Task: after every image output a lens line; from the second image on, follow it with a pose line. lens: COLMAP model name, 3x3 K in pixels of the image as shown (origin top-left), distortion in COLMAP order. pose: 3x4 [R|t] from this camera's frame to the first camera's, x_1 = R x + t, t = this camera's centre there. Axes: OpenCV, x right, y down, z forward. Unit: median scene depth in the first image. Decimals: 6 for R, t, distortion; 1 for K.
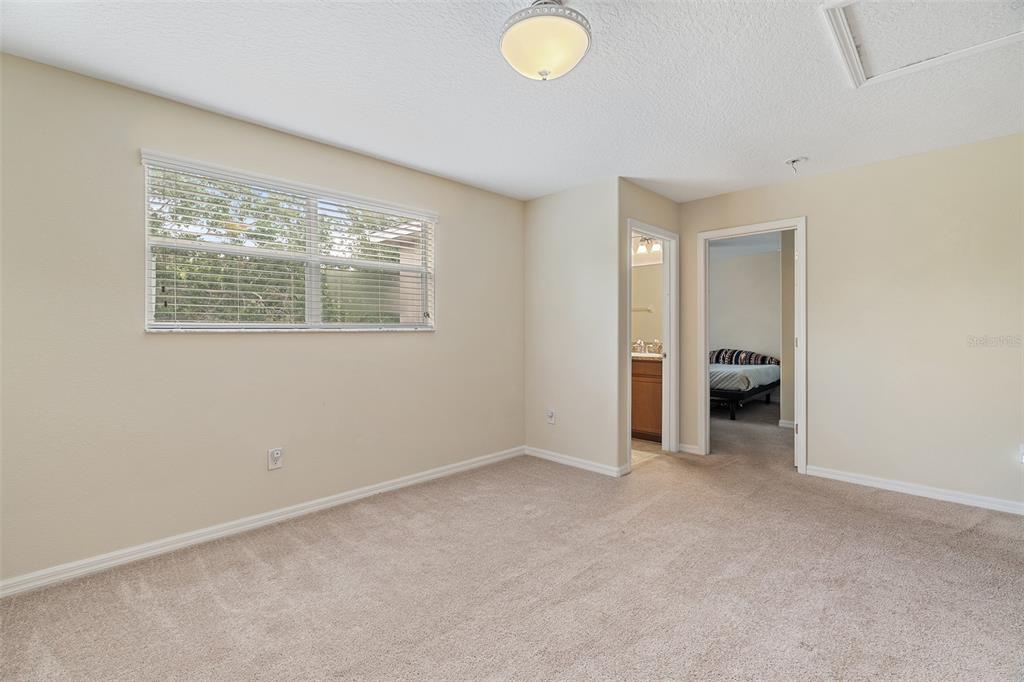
lens RADIAL K [[464.0, 0, 509.5], [0, 464.0, 337.6], [0, 0, 1]] dist [-0.009496, 0.003672]
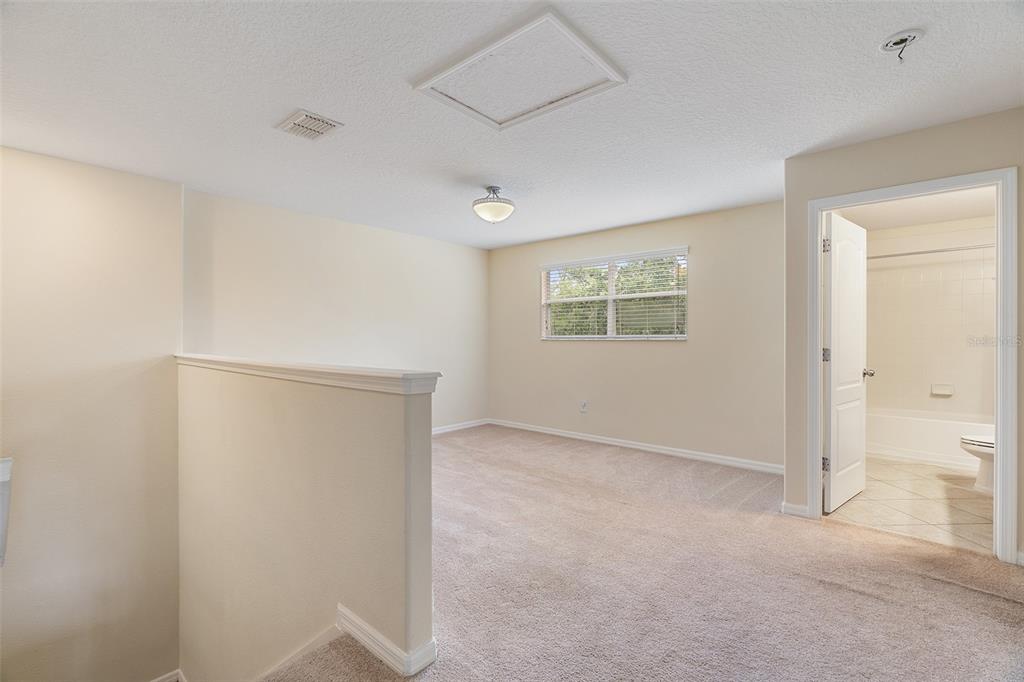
lens RADIAL K [[464.0, 0, 509.5], [0, 464.0, 337.6], [0, 0, 1]] dist [-0.009496, 0.003672]
pose [[0.055456, 0.003568, -0.998455, 1.343582], [-0.008406, 0.999960, 0.003107, -0.025184], [0.998426, 0.008221, 0.055484, 0.573579]]
